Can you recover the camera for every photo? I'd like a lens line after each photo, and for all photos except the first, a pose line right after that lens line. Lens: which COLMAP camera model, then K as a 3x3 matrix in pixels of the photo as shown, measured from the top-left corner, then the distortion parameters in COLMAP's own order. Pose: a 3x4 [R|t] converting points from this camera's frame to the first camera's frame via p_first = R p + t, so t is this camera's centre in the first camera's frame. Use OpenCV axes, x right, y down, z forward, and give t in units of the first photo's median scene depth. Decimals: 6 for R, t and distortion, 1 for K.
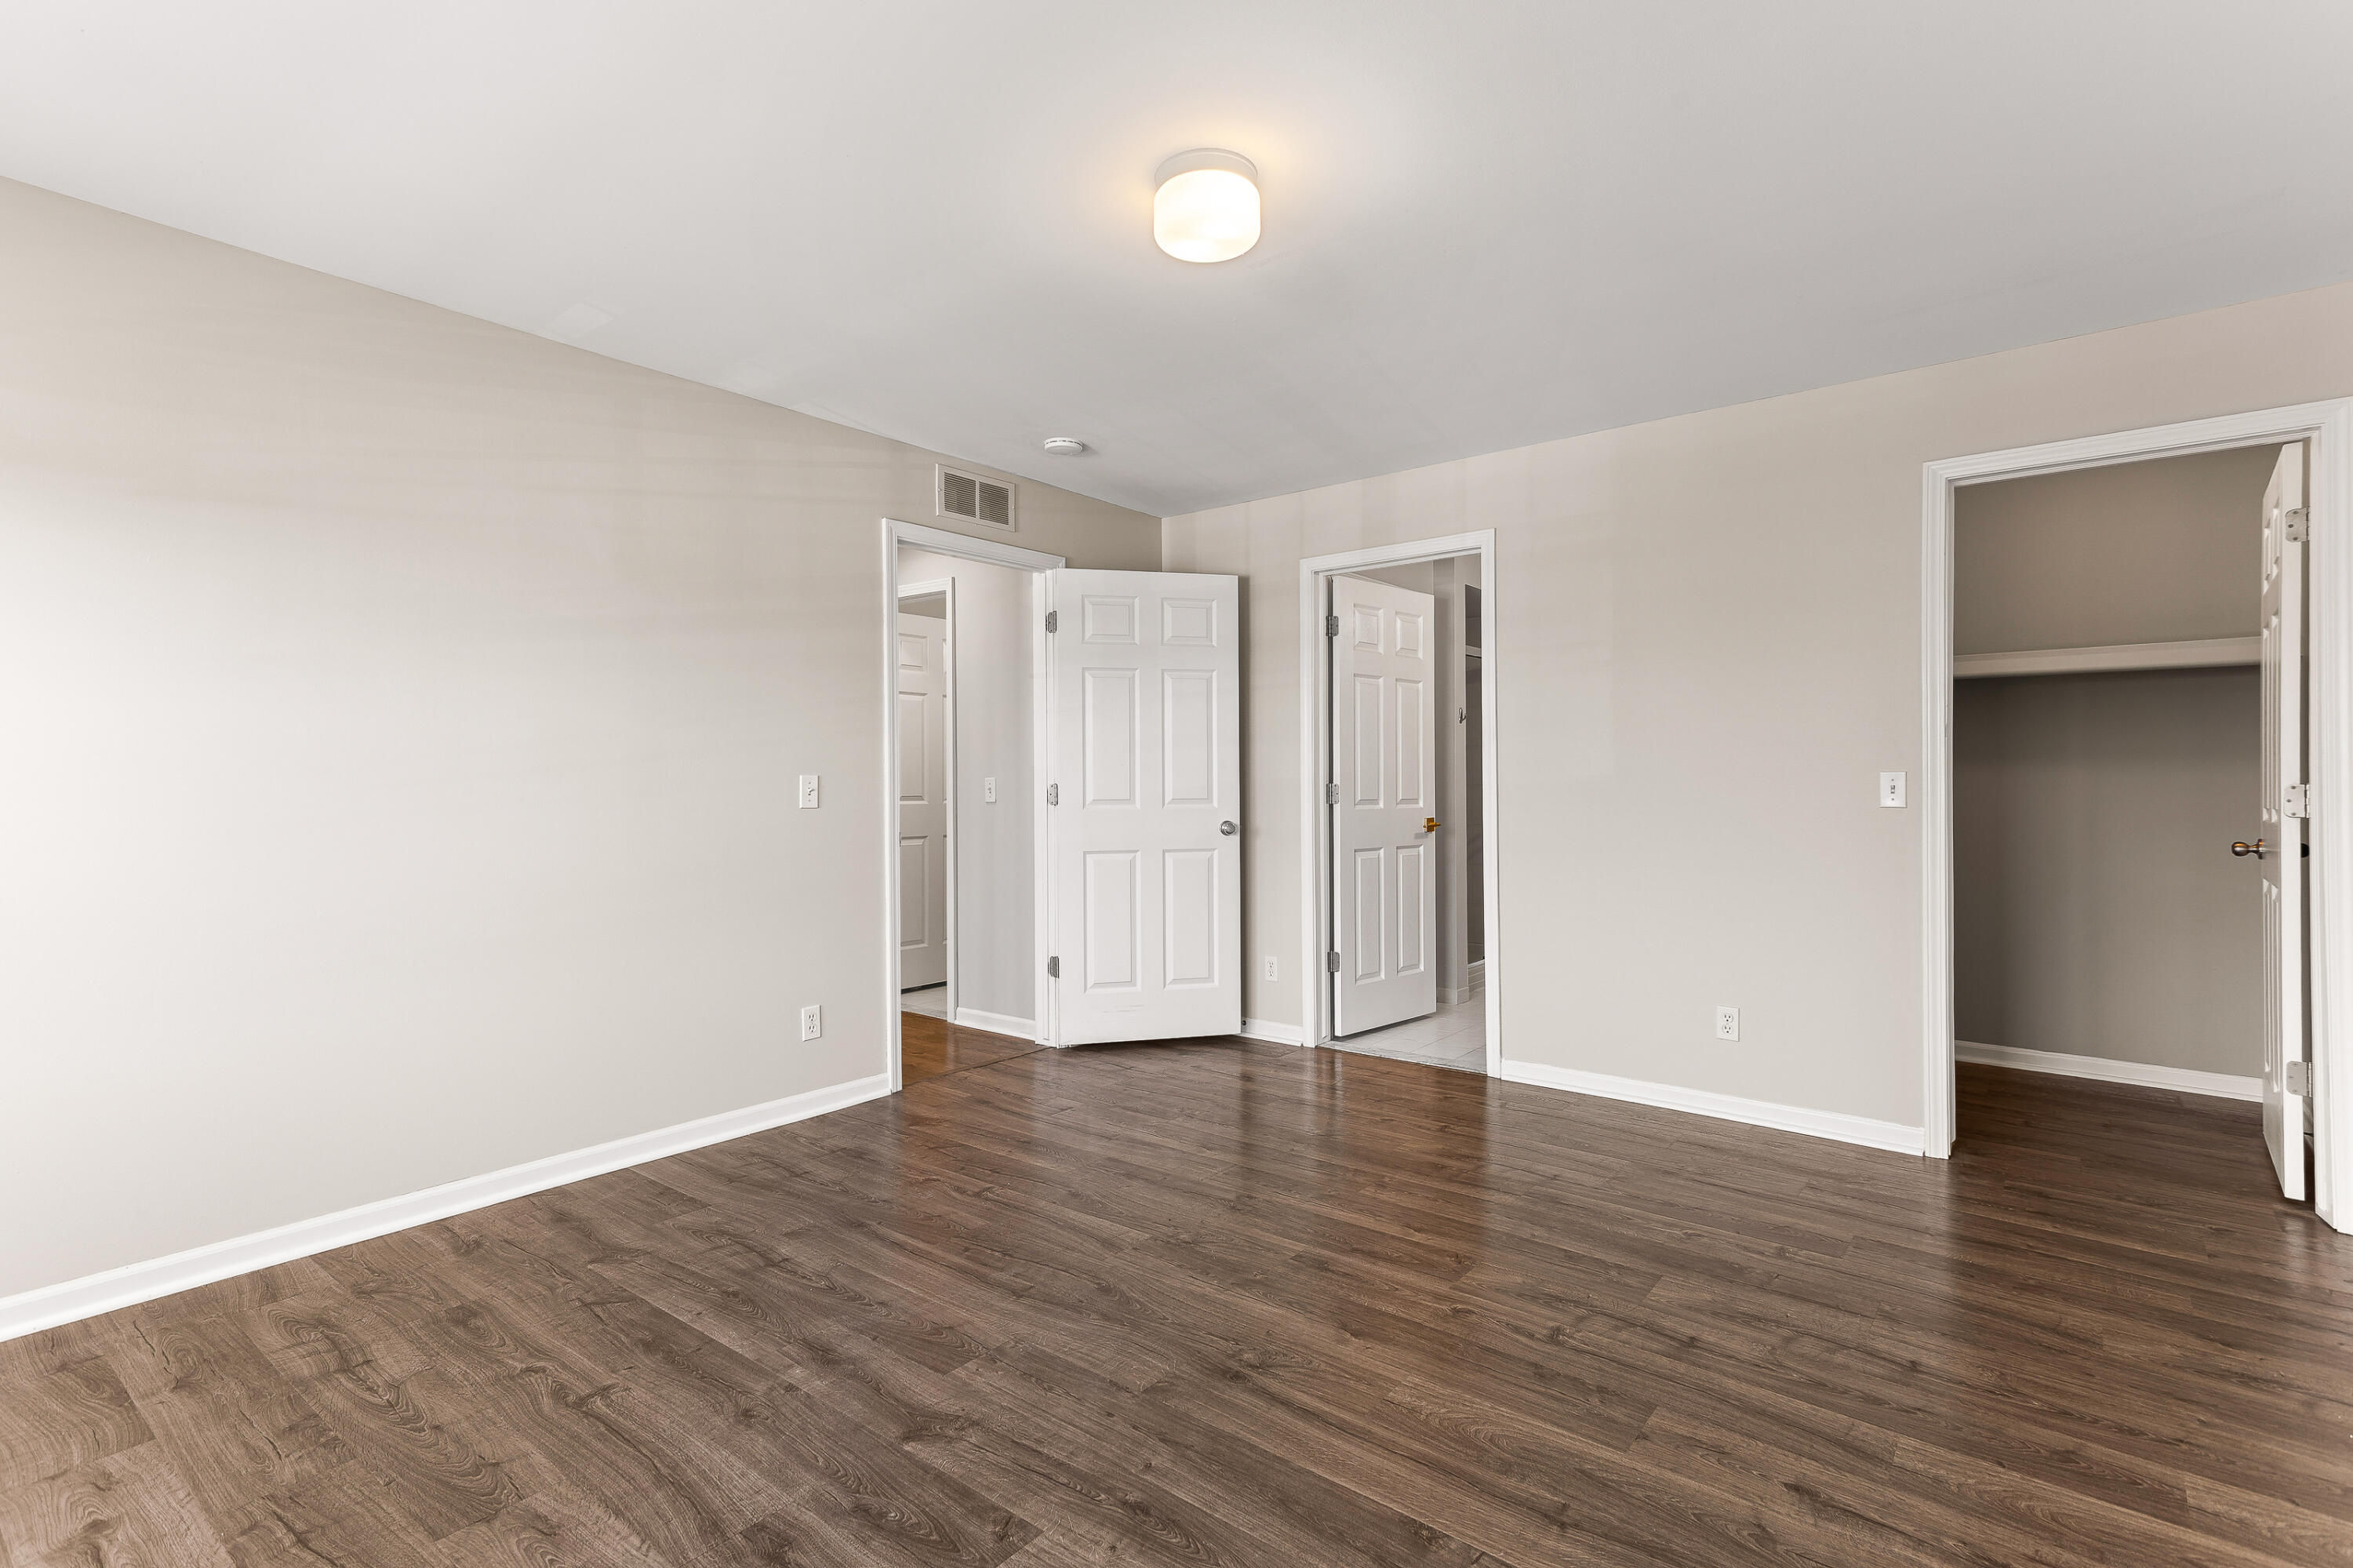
lens RADIAL K [[1113.6, 0, 1168.7], [0, 1113.6, 765.5], [0, 0, 1]] dist [0.034170, 0.000436]
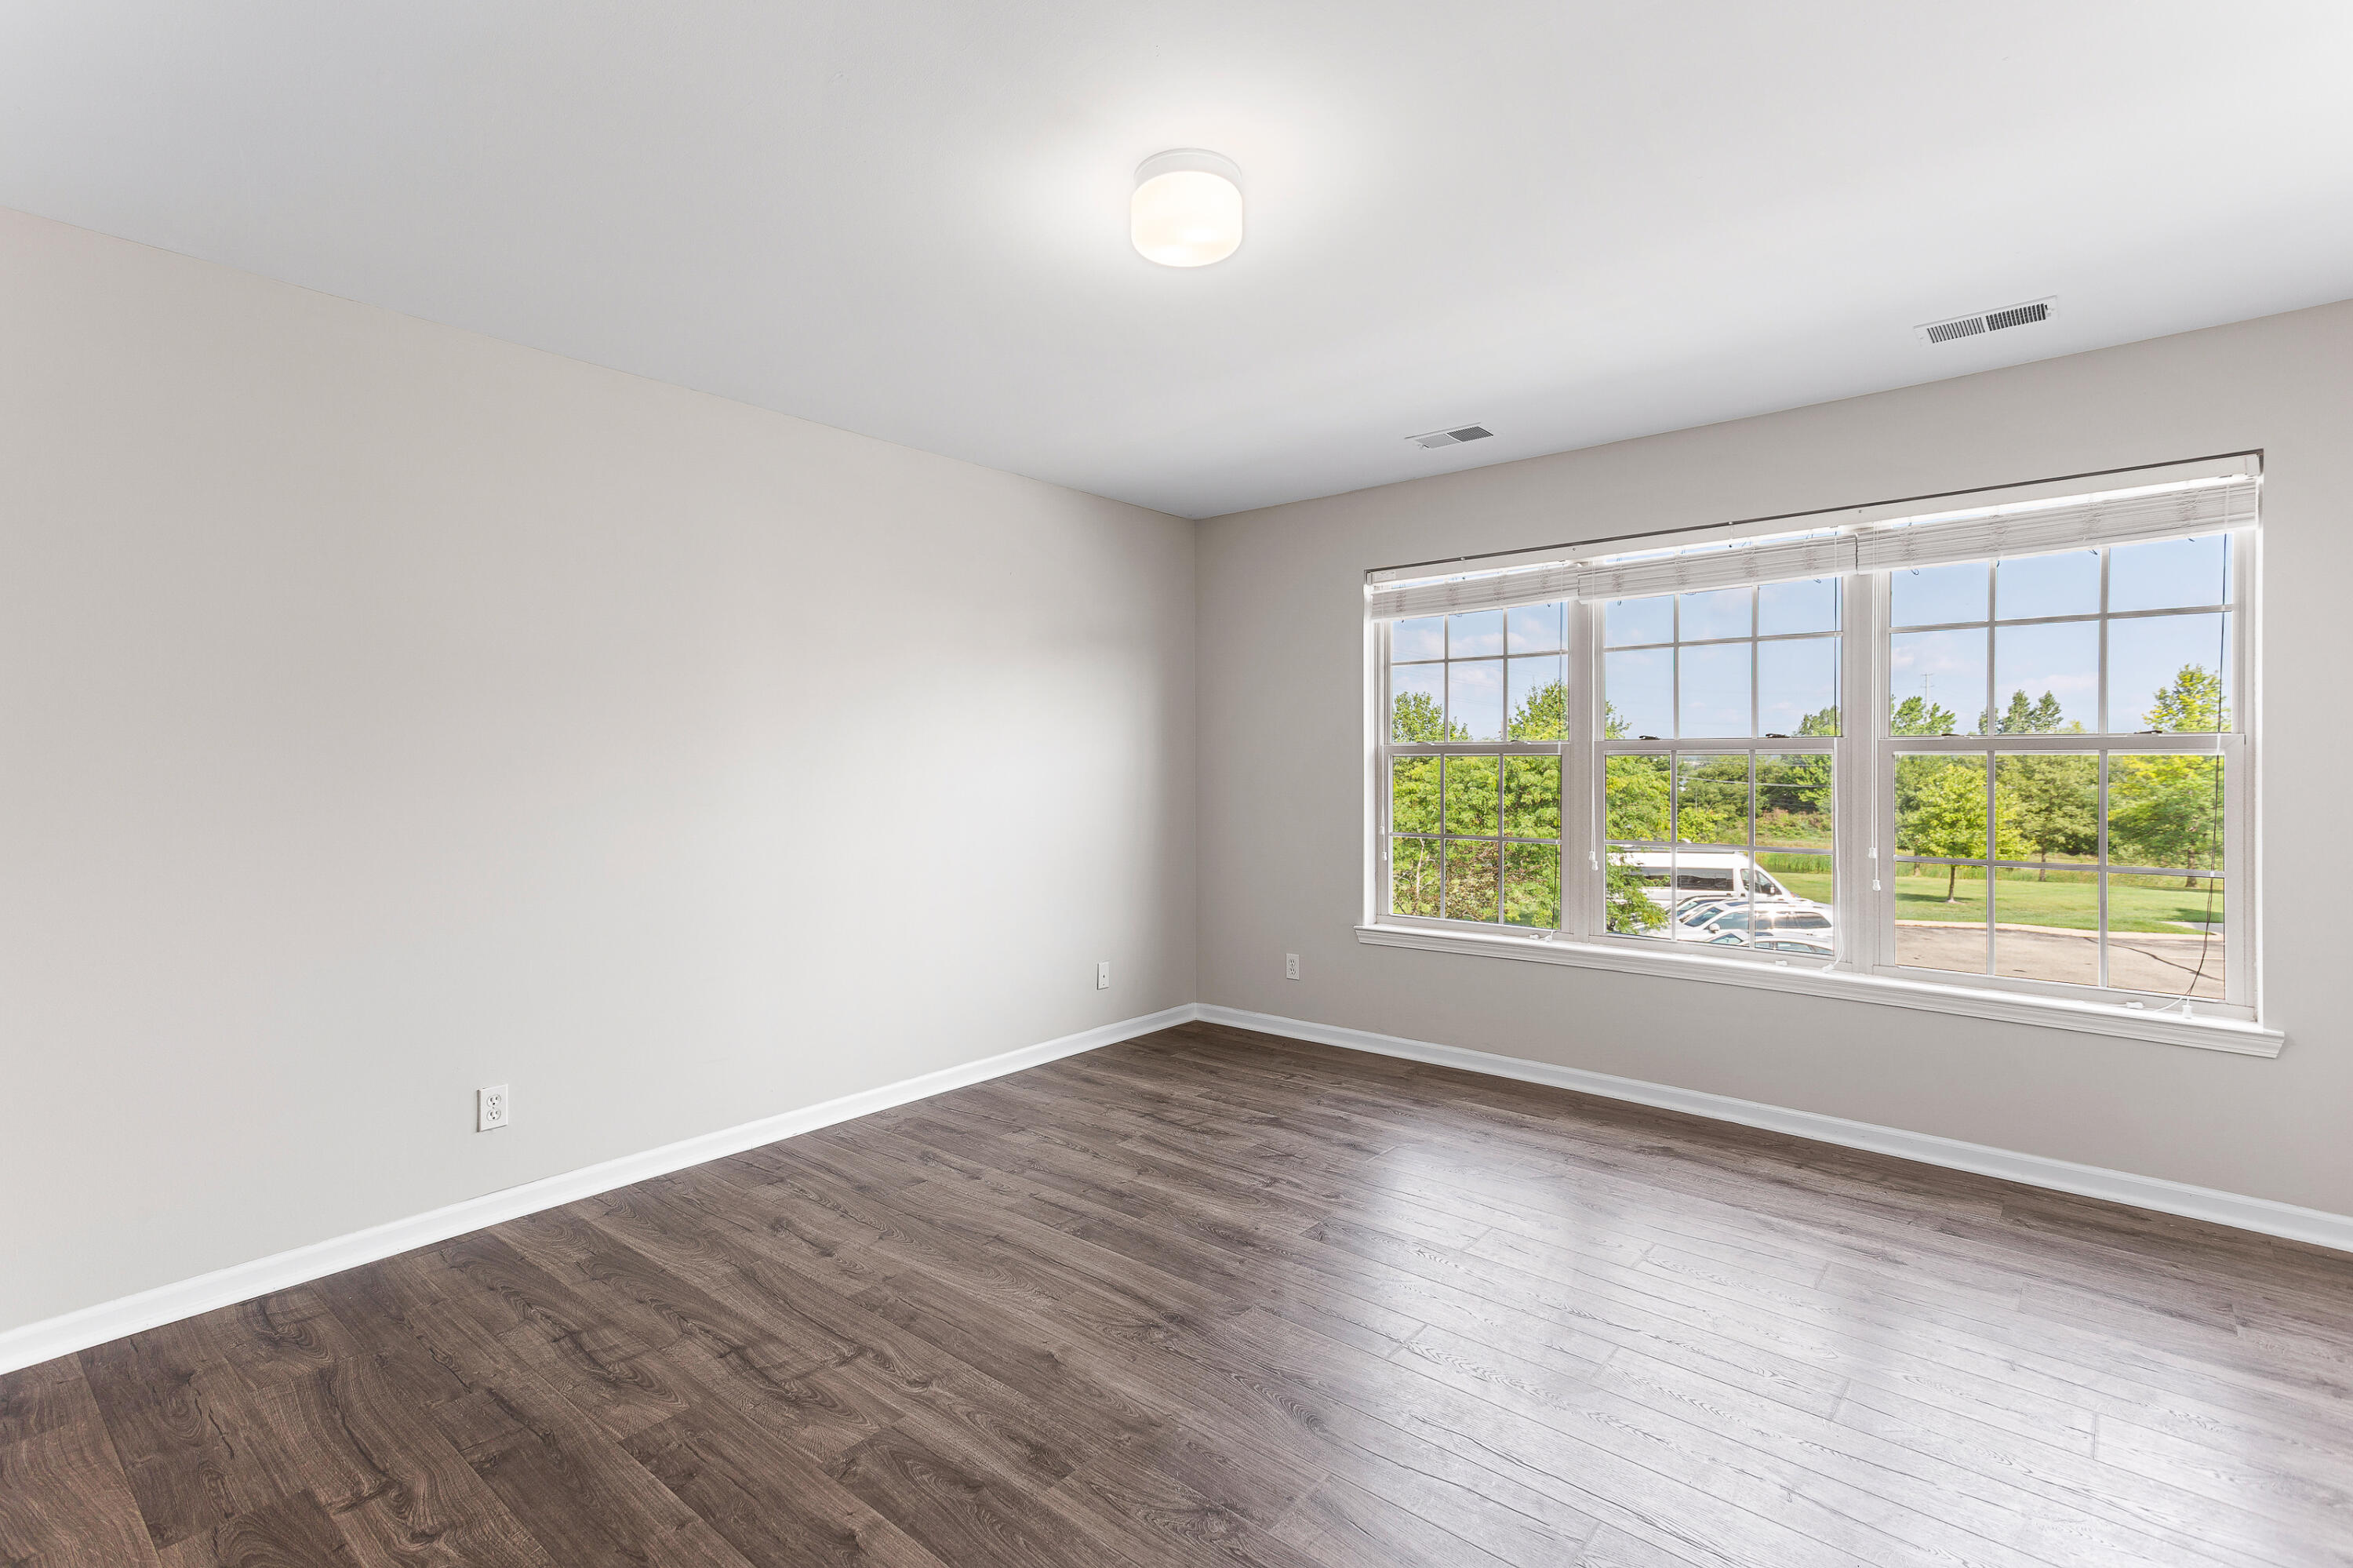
lens RADIAL K [[1113.6, 0, 1168.7], [0, 1113.6, 765.5], [0, 0, 1]] dist [0.034170, 0.000436]
pose [[-0.999643, 0.005402, 0.026150, 0.031132], [0.005066, 0.999904, -0.012898, -0.015309], [-0.026217, -0.012761, -0.999575, 2.192725]]
